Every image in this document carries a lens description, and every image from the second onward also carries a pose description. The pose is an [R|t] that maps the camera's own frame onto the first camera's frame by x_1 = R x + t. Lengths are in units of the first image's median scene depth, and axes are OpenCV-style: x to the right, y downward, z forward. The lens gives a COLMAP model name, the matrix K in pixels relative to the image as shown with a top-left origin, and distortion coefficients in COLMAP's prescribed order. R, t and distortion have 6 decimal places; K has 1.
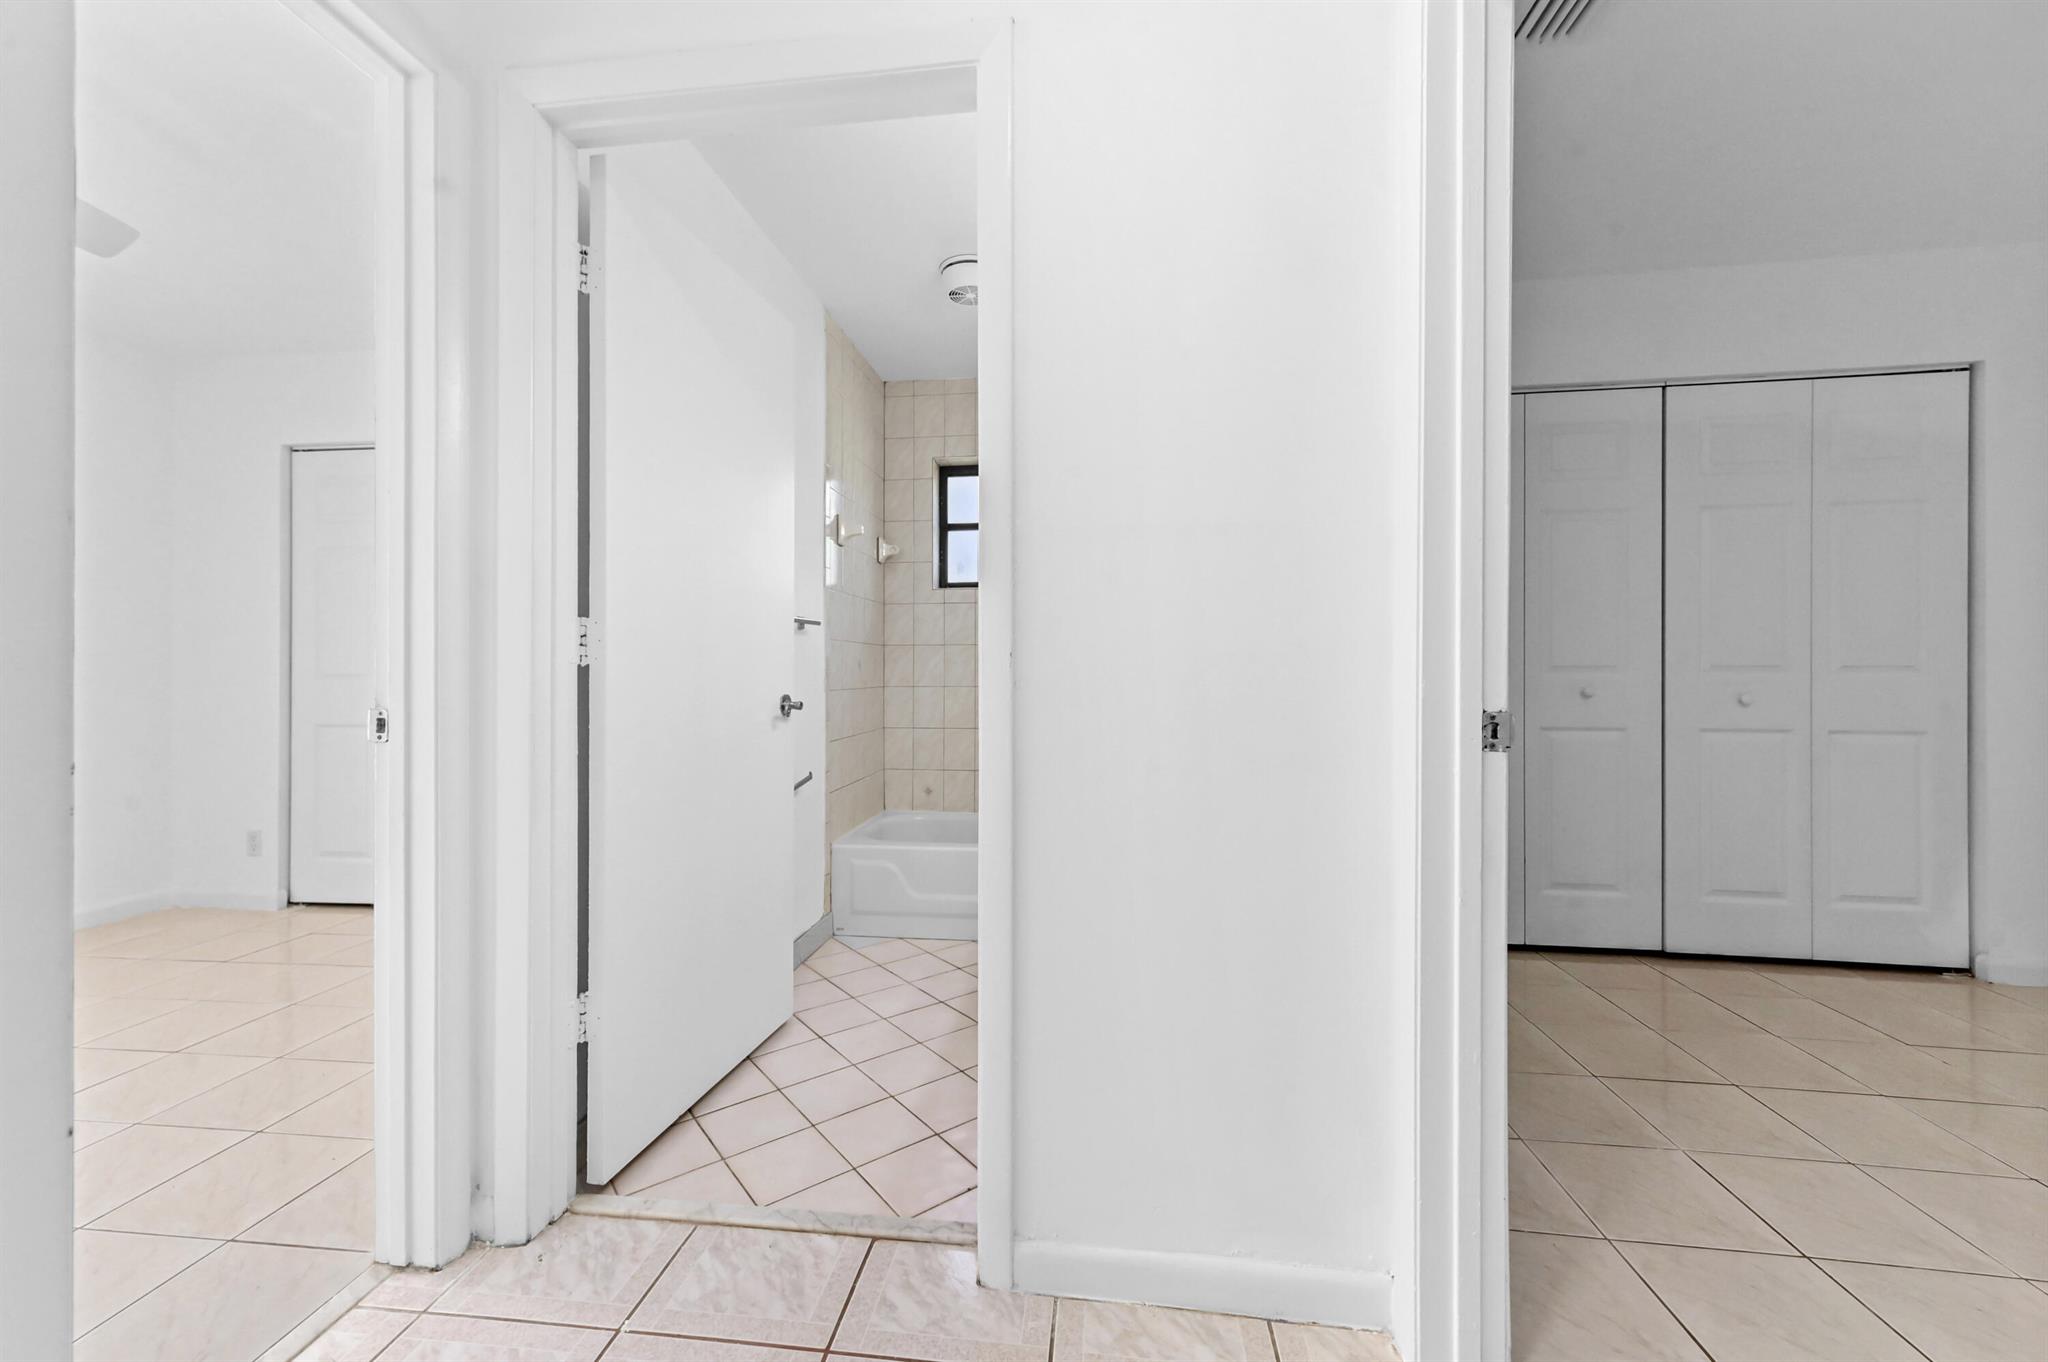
lens RADIAL K [[811.4, 0, 1018.4], [0, 811.4, 671.7], [0, 0, 1]] dist [0.015571, 0.000108]
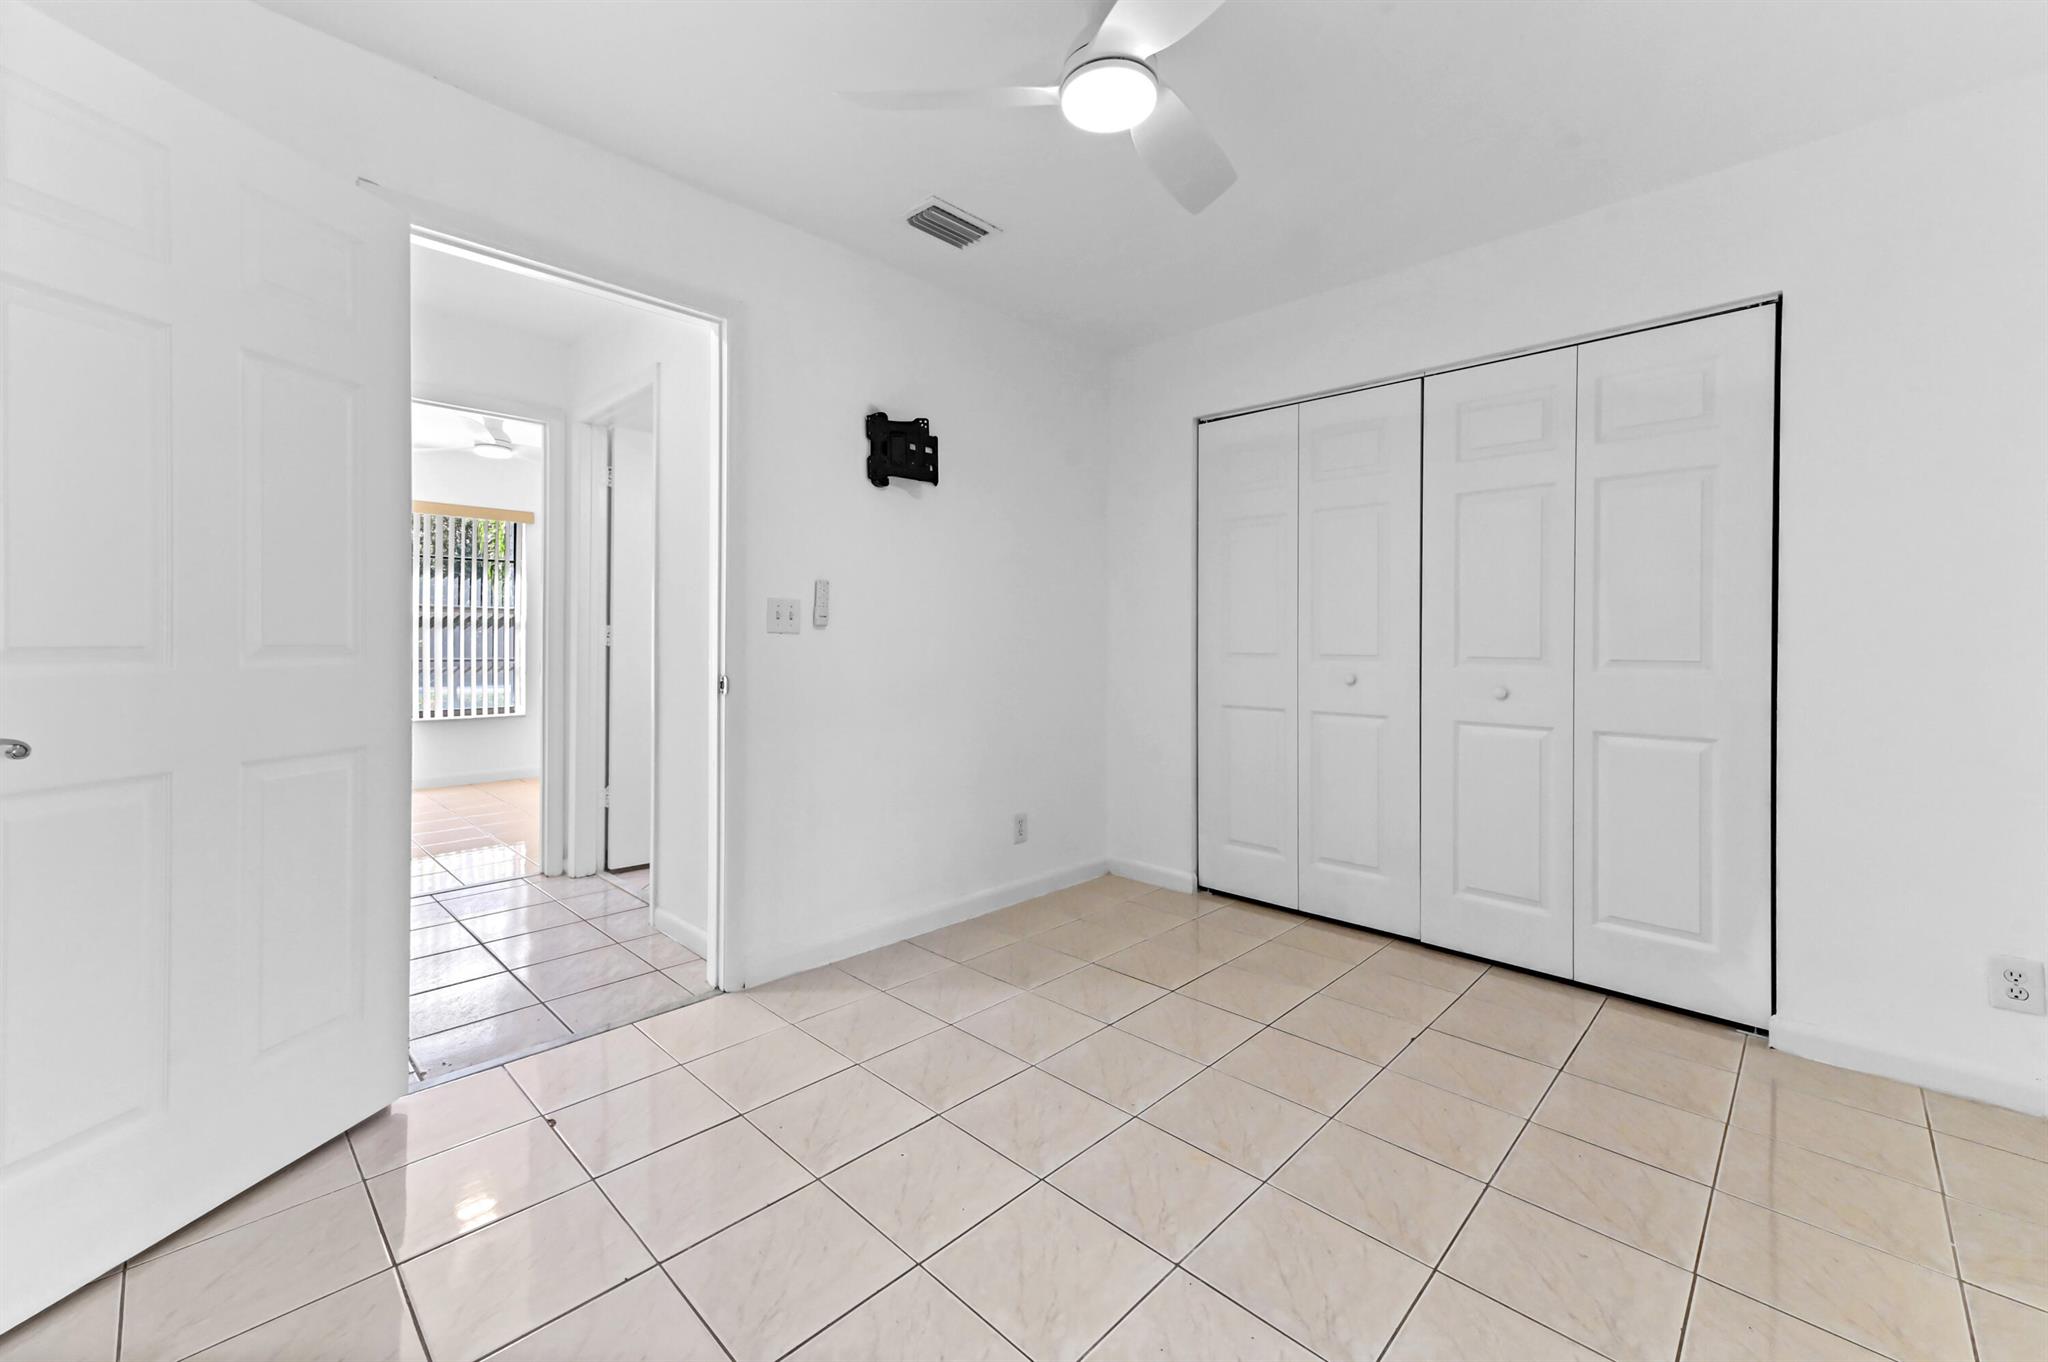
lens RADIAL K [[832.1, 0, 1041.1], [0, 832.1, 643.7], [0, 0, 1]] dist [0.013986, 0.000174]
pose [[0.802441, 0.010028, -0.596648, 0.919777], [-0.012841, 0.999917, -0.000465, -0.013881], [0.596594, 0.008034, 0.802503, -0.087636]]
